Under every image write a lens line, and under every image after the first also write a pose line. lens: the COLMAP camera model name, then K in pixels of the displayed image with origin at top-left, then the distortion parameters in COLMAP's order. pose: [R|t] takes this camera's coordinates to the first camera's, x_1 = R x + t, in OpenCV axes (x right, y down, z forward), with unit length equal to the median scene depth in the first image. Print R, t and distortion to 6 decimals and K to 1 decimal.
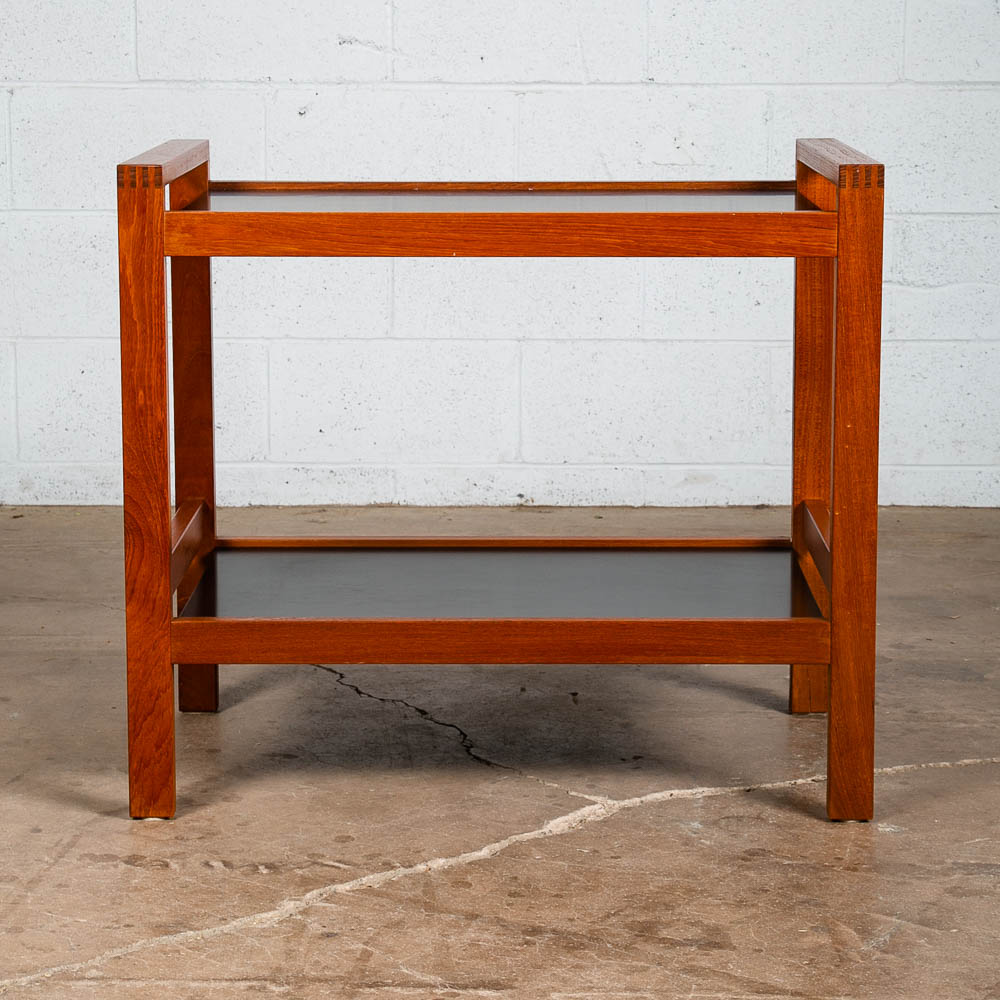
lens RADIAL K [[2801.5, 0, 496.1], [0, 2801.5, 409.8], [0, 0, 1]] dist [0.148487, 0.000000]
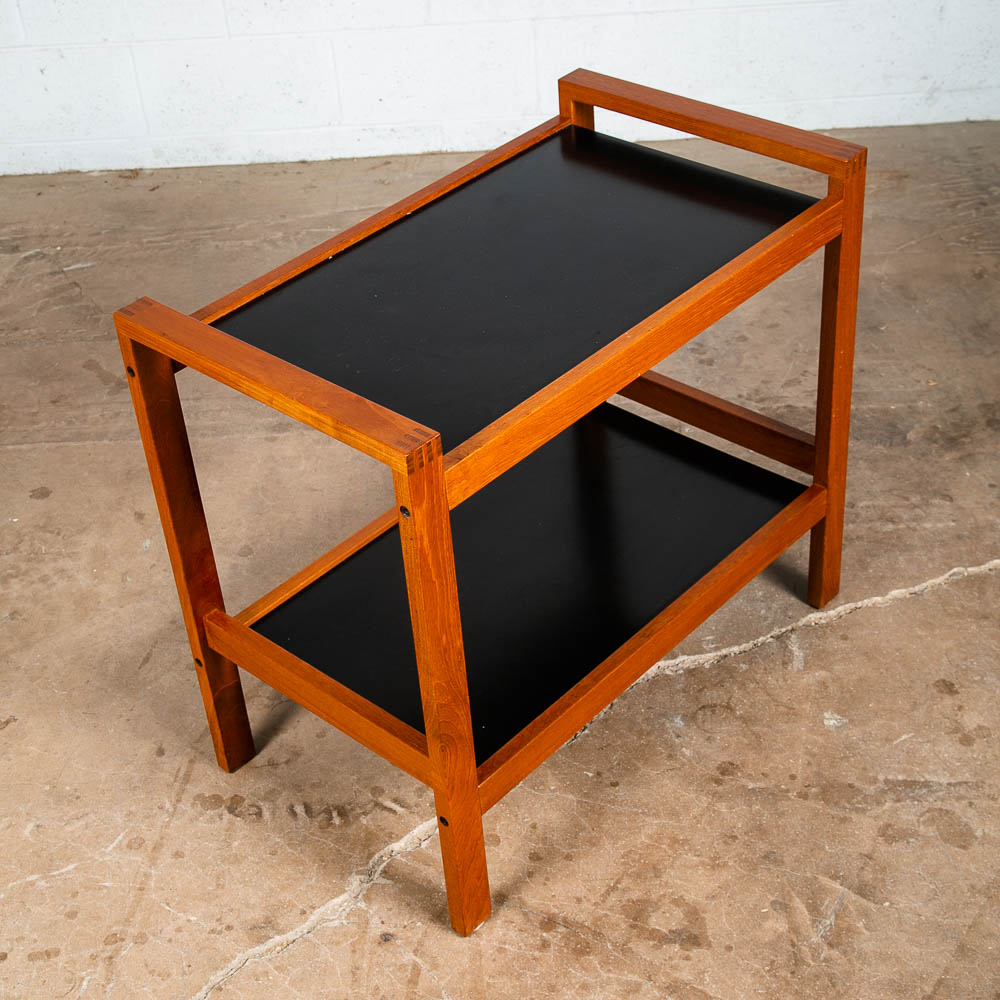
lens RADIAL K [[1714.2, 0, 502.2], [0, 1714.2, 501.3], [0, 0, 1]] dist [0.055199, 0.000000]
pose [[0.997676, -0.047081, -0.049260, 0.022406], [0.064620, 0.883085, 0.464741, -0.193401], [0.021620, -0.466844, 0.884075, 0.234725]]
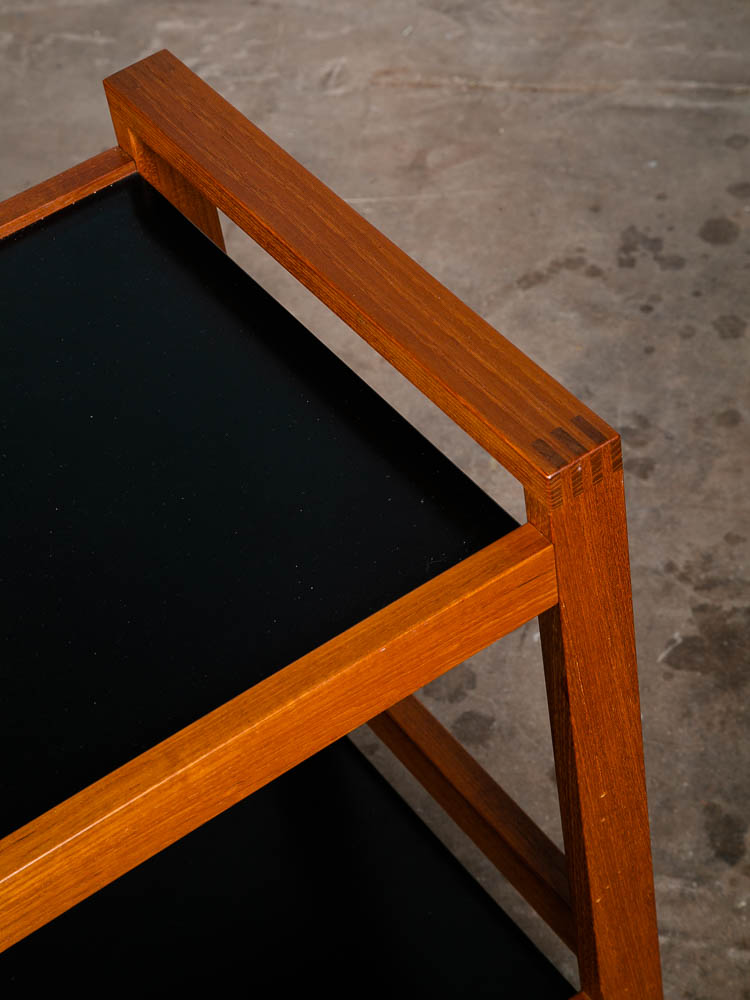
lens RADIAL K [[2421.8, 0, 380.7], [0, 2421.8, 458.6], [0, 0, 1]] dist [0.369897, 0.000000]
pose [[0.962595, 0.094061, -0.254095, 0.140554], [0.078264, 0.801305, 0.593115, -0.217536], [0.259396, -0.590816, 0.763970, 0.461803]]
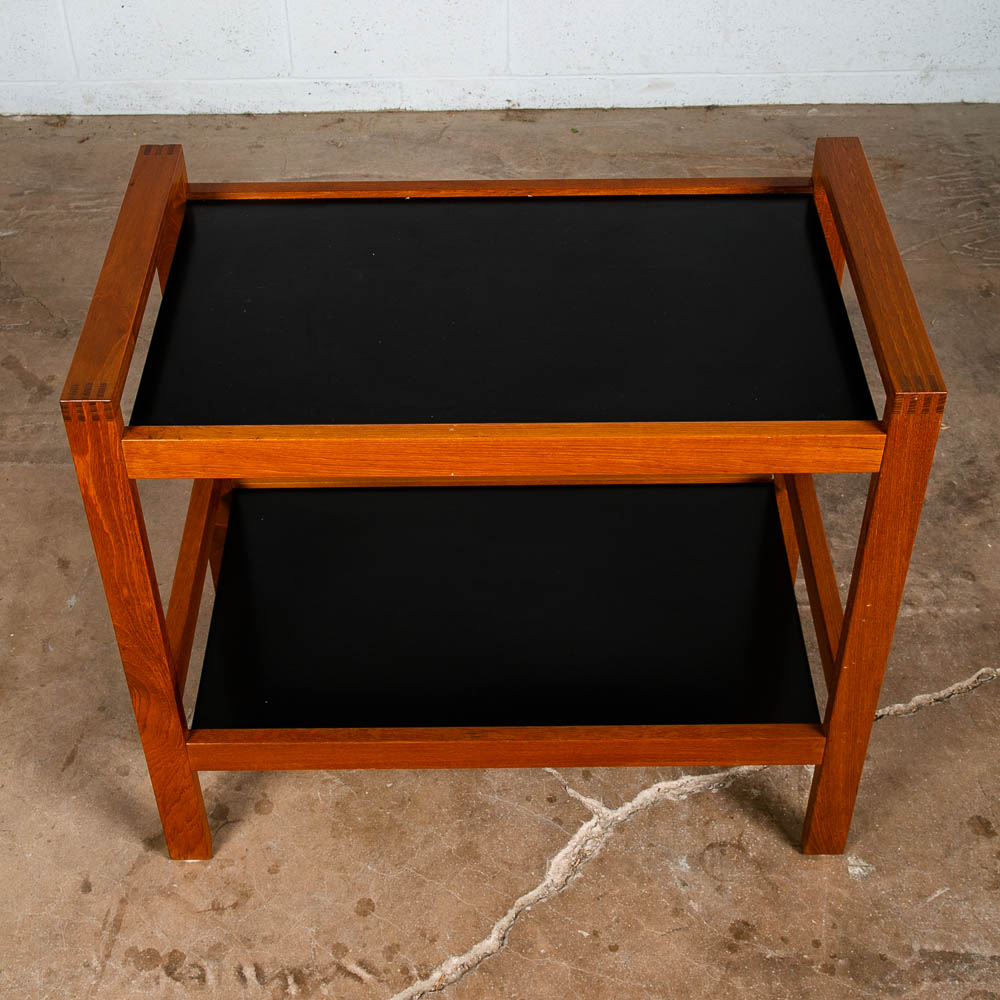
lens RADIAL K [[1603.1, 0, 496.8], [0, 1603.1, 475.4], [0, 0, 1]] dist [0.006234, 0.000000]
pose [[0.999871, -0.015177, 0.005233, -0.002152], [0.009926, 0.840617, 0.541539, -0.207076], [-0.012618, -0.541417, 0.840659, 0.355797]]
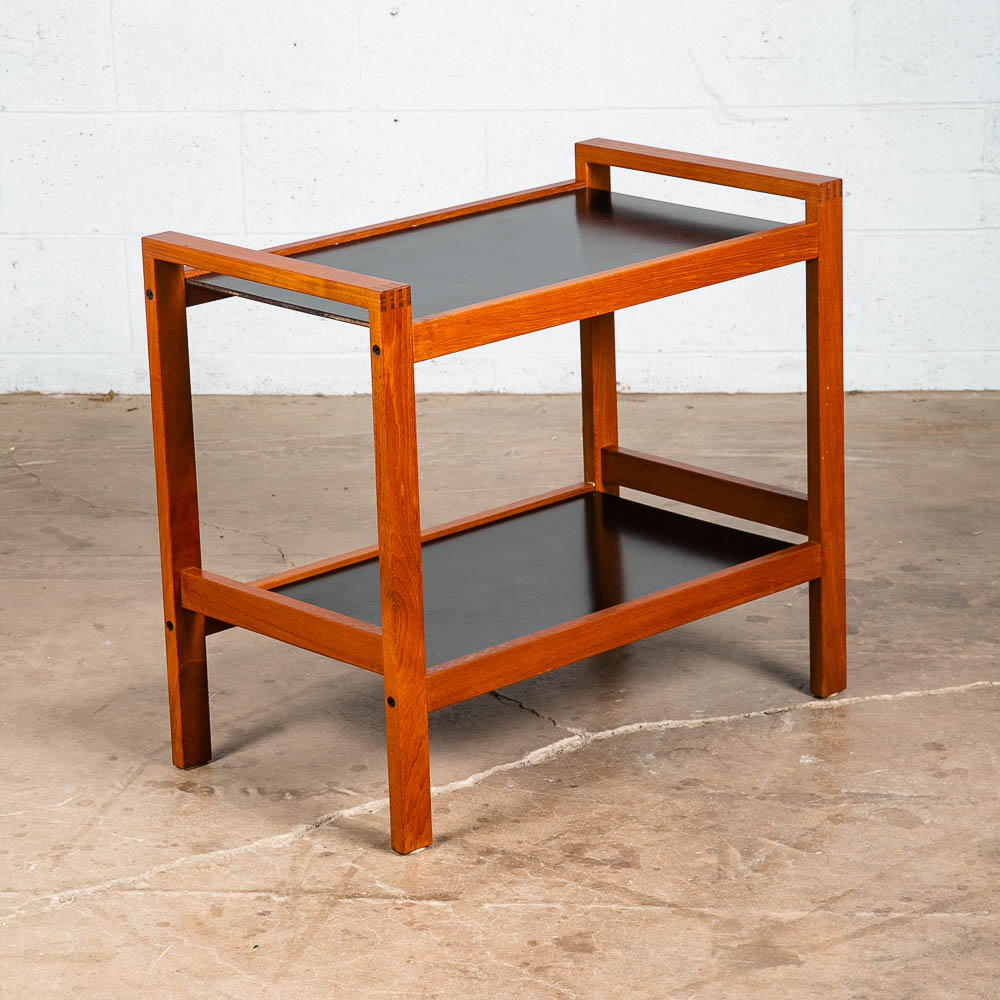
lens RADIAL K [[3853.7, 0, 503.6], [0, 3853.7, 497.0], [0, 0, 1]] dist [0.385664, 0.000000]
pose [[0.994537, -0.001819, -0.104369, 0.116858], [0.015817, 0.990929, 0.133449, -0.119262], [0.103180, -0.134371, 0.985545, -0.404250]]
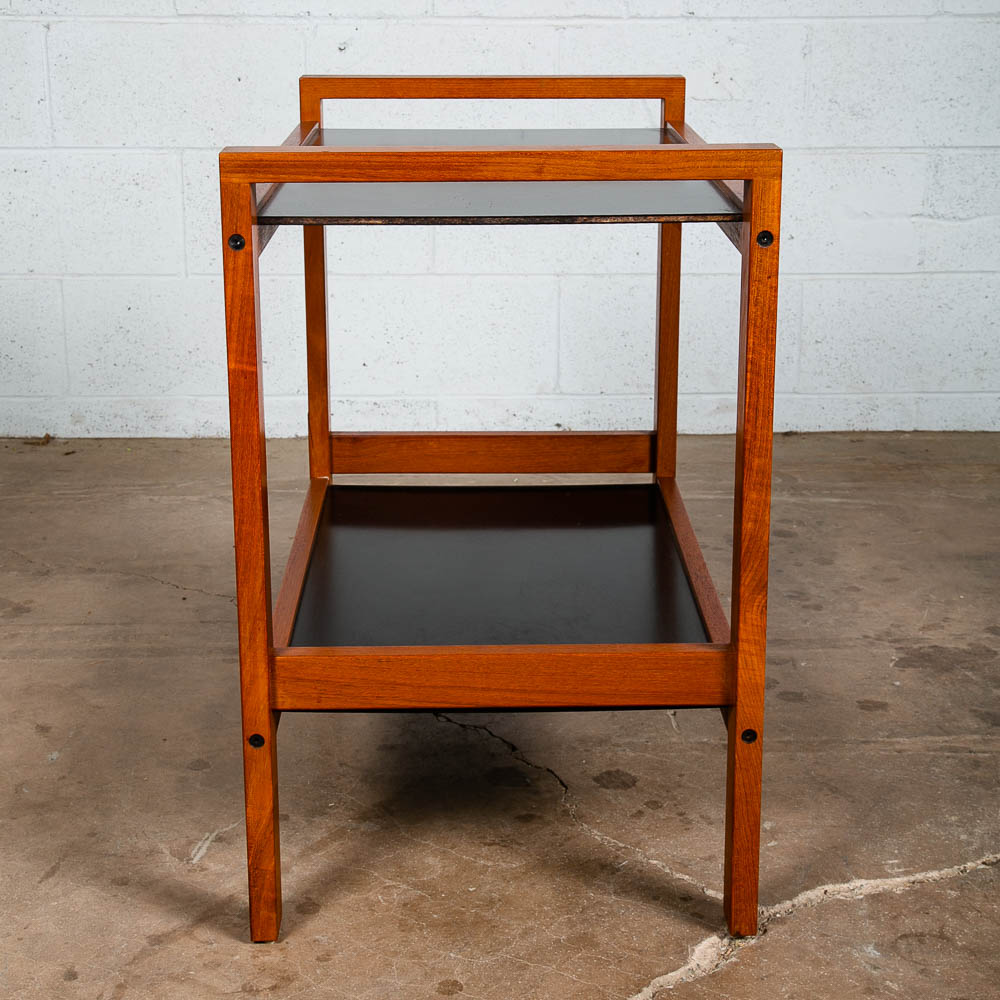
lens RADIAL K [[1971.2, 0, 506.0], [0, 1971.2, 475.3], [0, 0, 1]] dist [0.097679, 0.000000]
pose [[0.999465, -0.009148, 0.031394, -0.034435], [0.005251, 0.992513, 0.122026, -0.040936], [-0.032275, -0.121796, 0.992030, 0.281949]]
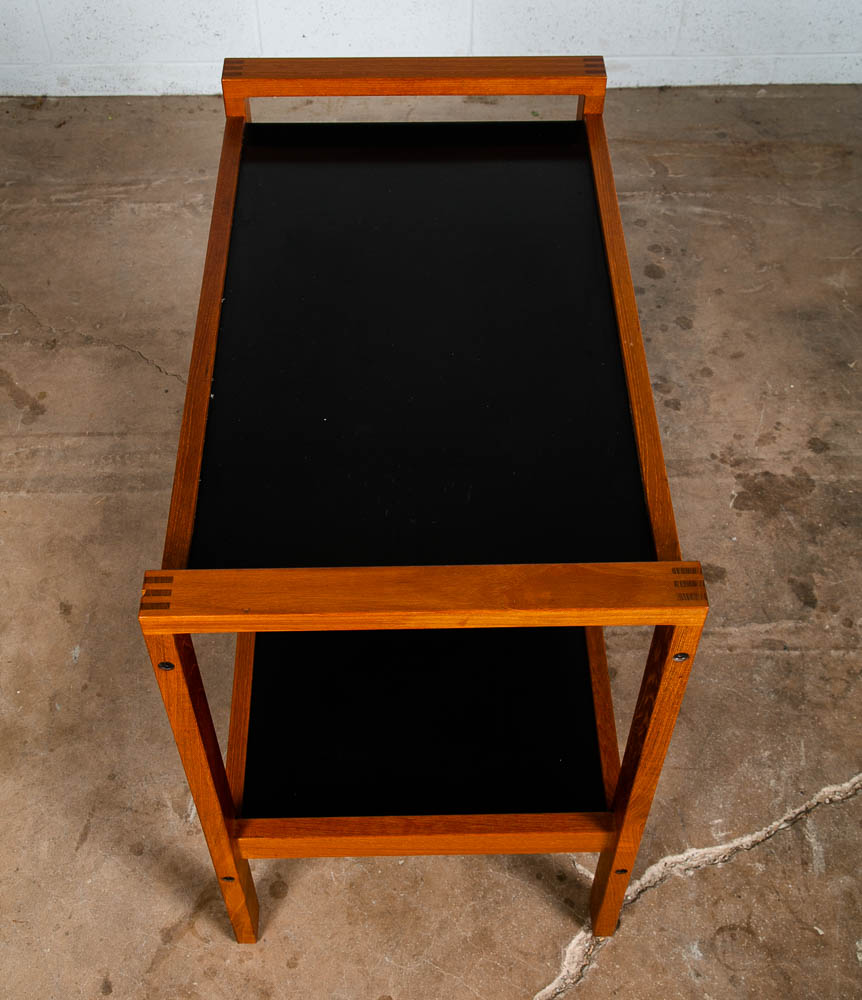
lens RADIAL K [[1279.7, 0, 432.8], [0, 1279.7, 477.2], [0, 0, 1]] dist [0.016353, 0.000000]
pose [[0.999320, -0.023531, 0.028378, -0.028370], [-0.001042, 0.751450, 0.659789, -0.214089], [-0.036851, -0.659370, 0.750915, 0.477263]]
